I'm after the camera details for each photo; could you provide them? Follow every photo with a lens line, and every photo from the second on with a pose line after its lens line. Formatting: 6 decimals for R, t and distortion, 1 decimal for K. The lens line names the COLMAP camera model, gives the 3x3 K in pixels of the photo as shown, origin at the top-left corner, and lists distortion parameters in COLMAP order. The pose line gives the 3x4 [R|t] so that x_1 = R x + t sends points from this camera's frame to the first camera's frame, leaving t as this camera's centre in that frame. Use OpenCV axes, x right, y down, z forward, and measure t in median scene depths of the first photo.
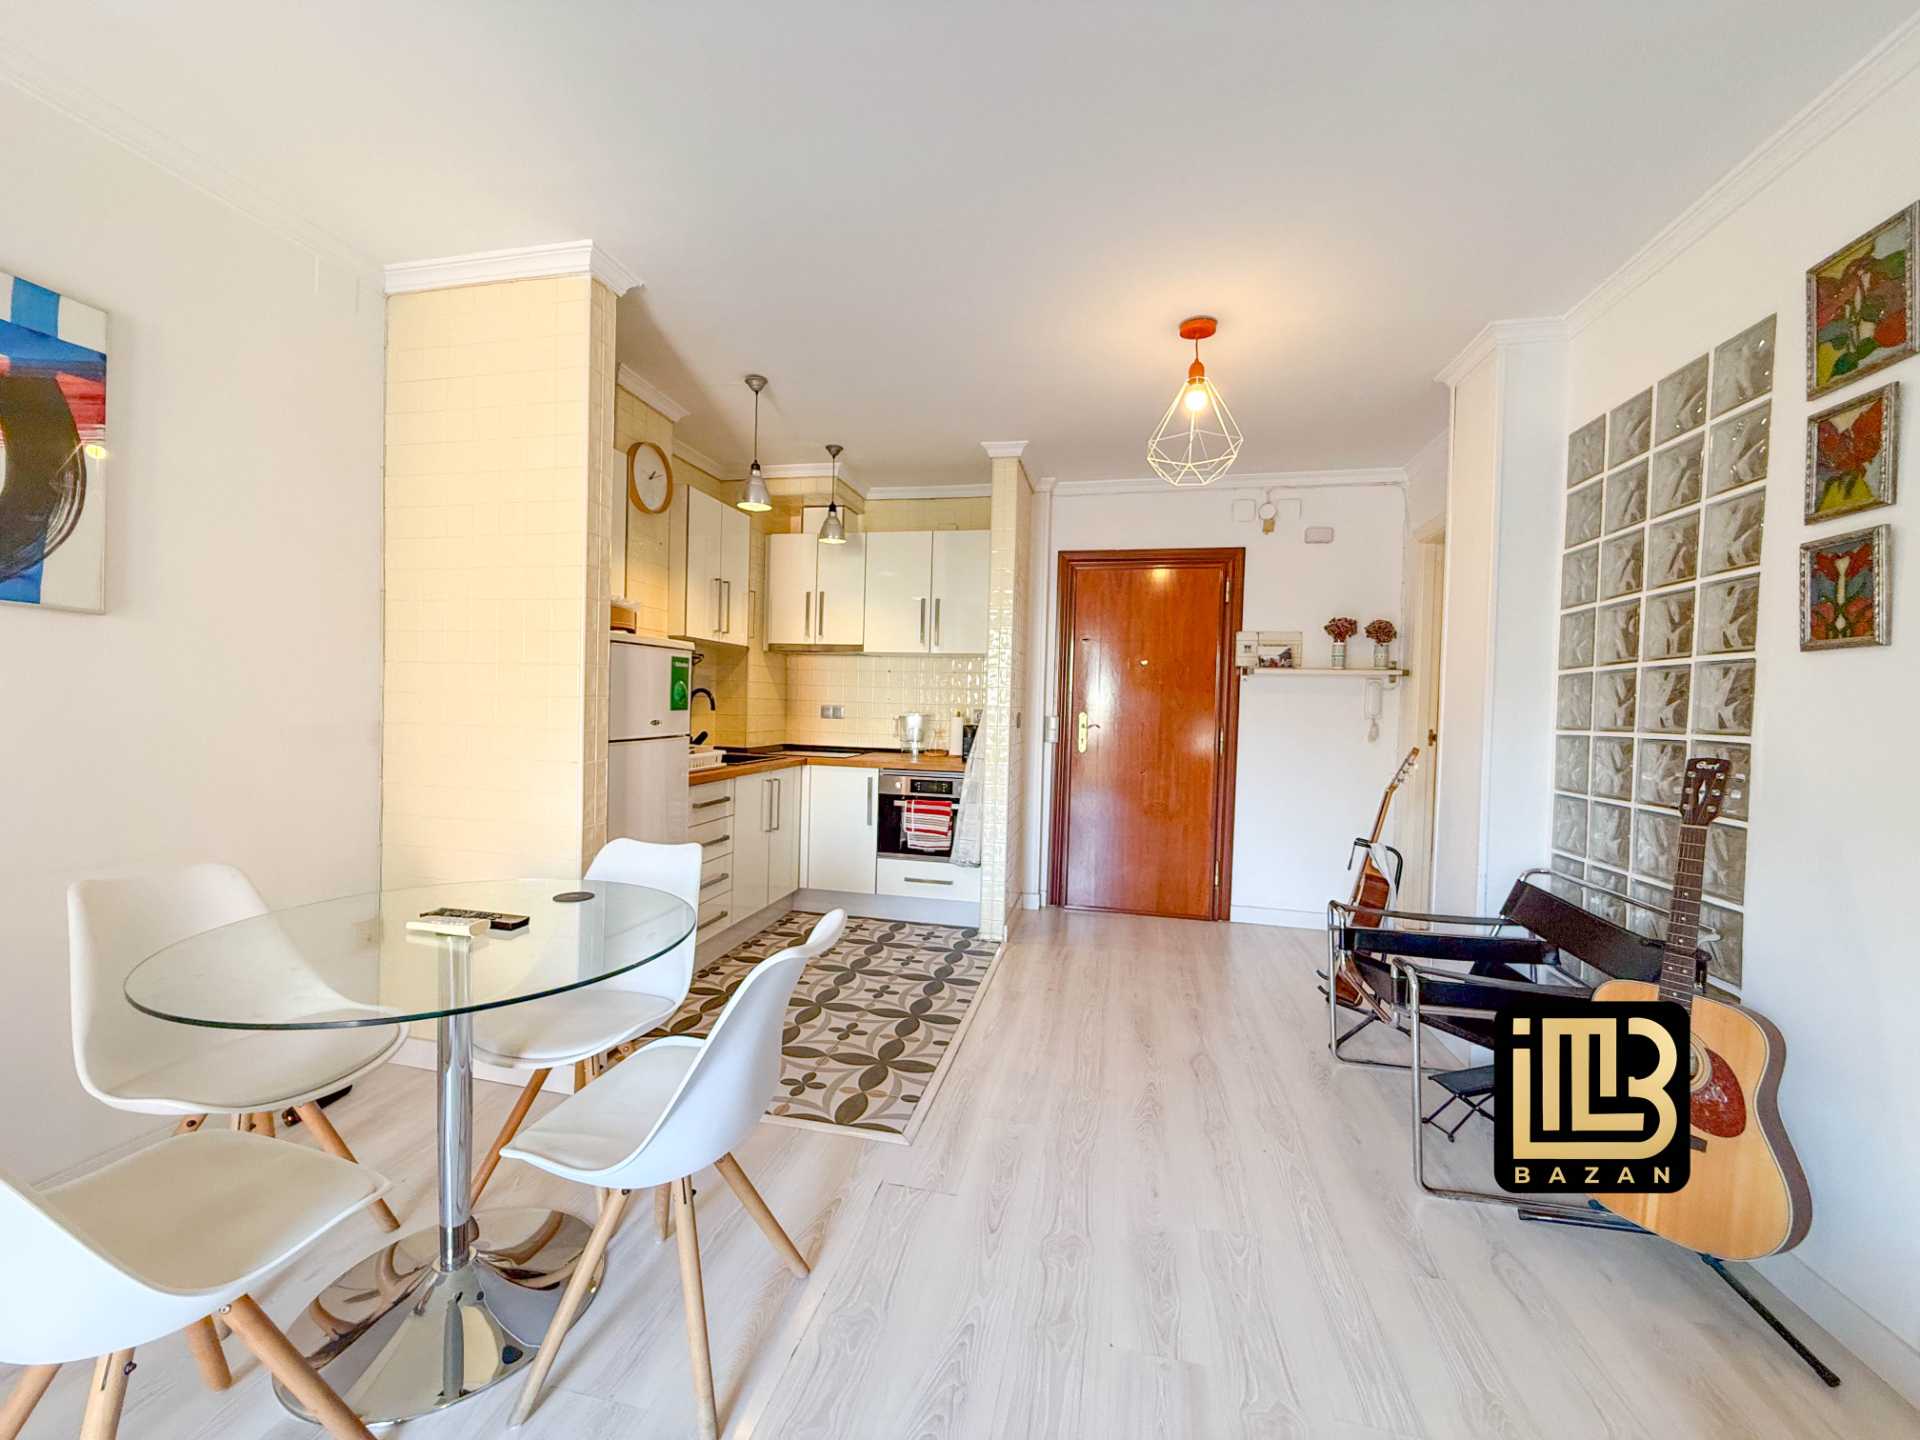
lens RADIAL K [[765.3, 0, 956.7], [0, 765.3, 721.1], [0, 0, 1]] dist [-0.000453, 0.000048]
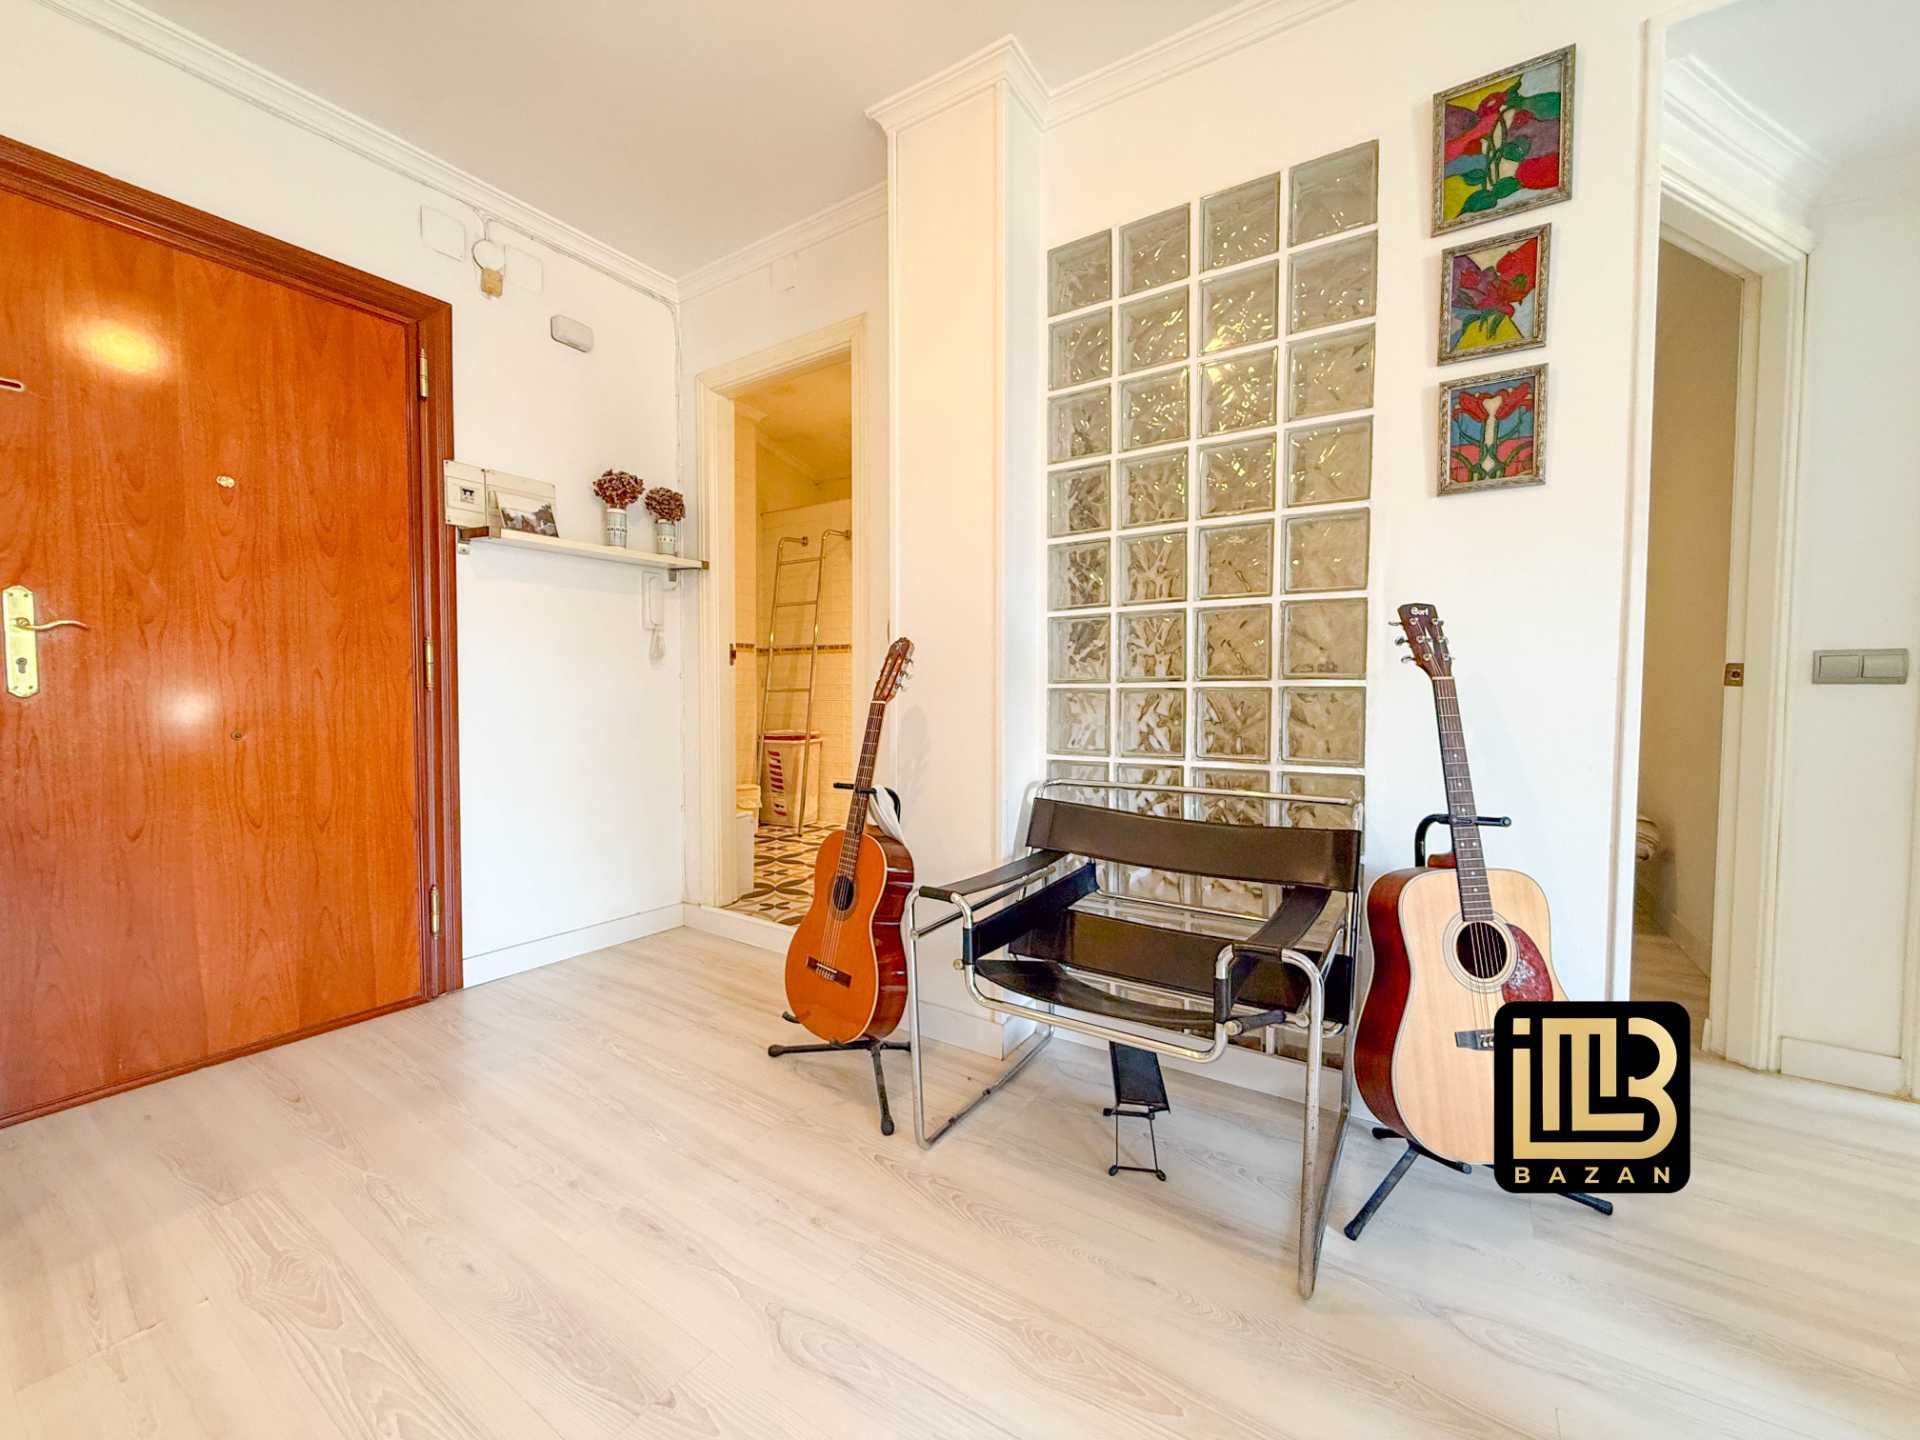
lens RADIAL K [[765.3, 0, 956.7], [0, 765.3, 721.1], [0, 0, 1]] dist [-0.000453, 0.000048]
pose [[0.361065, -0.062675, 0.930432, -0.047397], [0.028437, 0.998015, 0.056192, 0.129939], [-0.932107, 0.006169, 0.362130, 1.276967]]
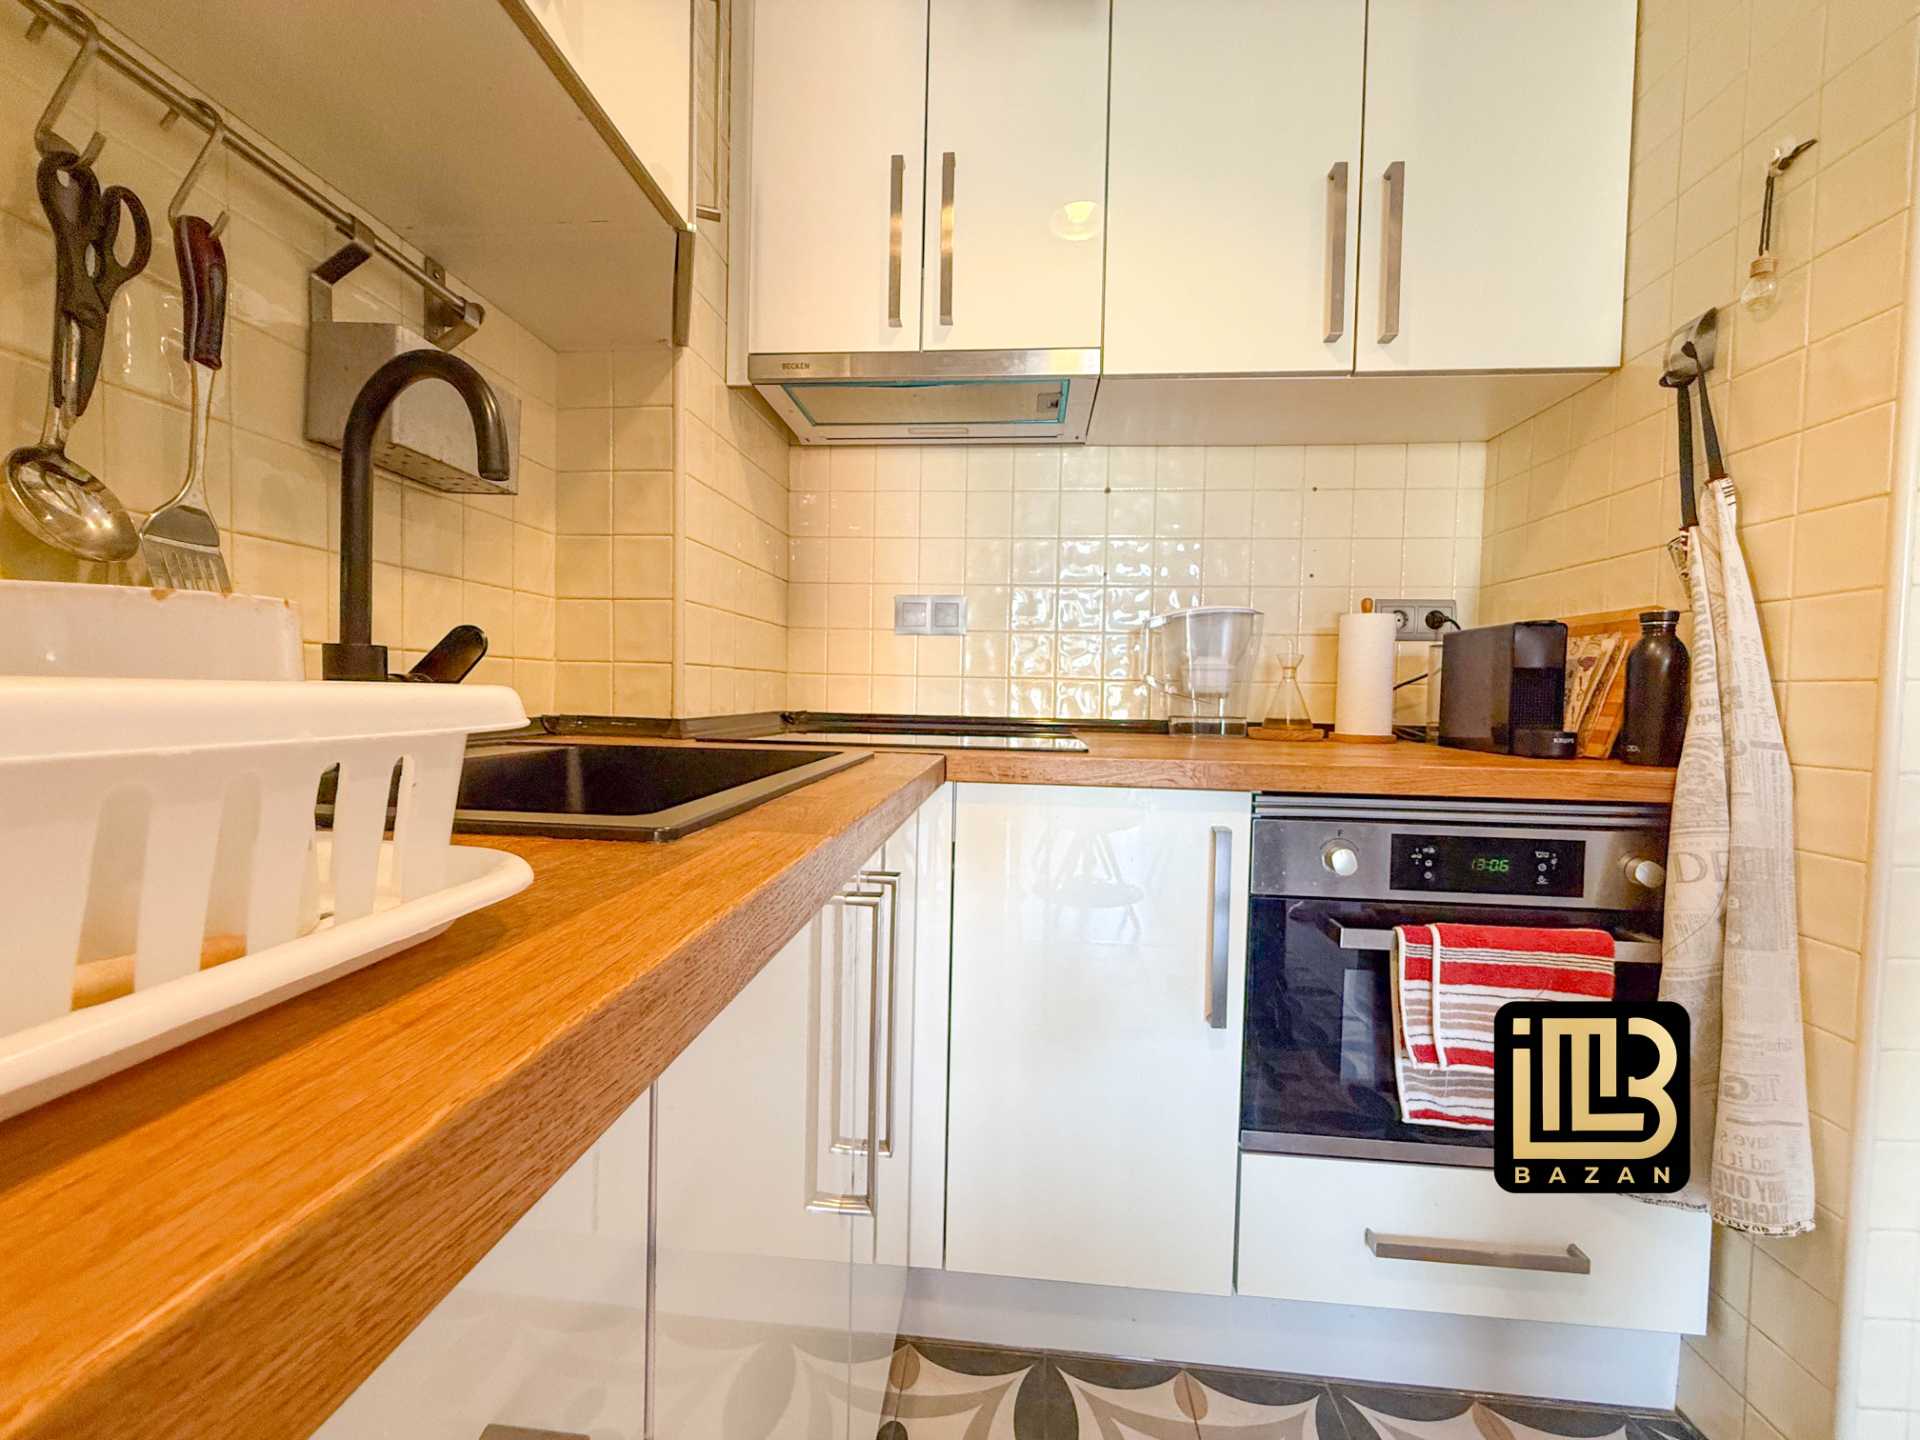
lens RADIAL K [[765.3, 0, 956.7], [0, 765.3, 721.1], [0, 0, 1]] dist [-0.000453, 0.000048]
pose [[0.990623, -0.011122, 0.136170, -0.059815], [0.008735, 0.999798, 0.018118, 0.008776], [-0.136344, -0.016759, 0.990520, 0.201218]]
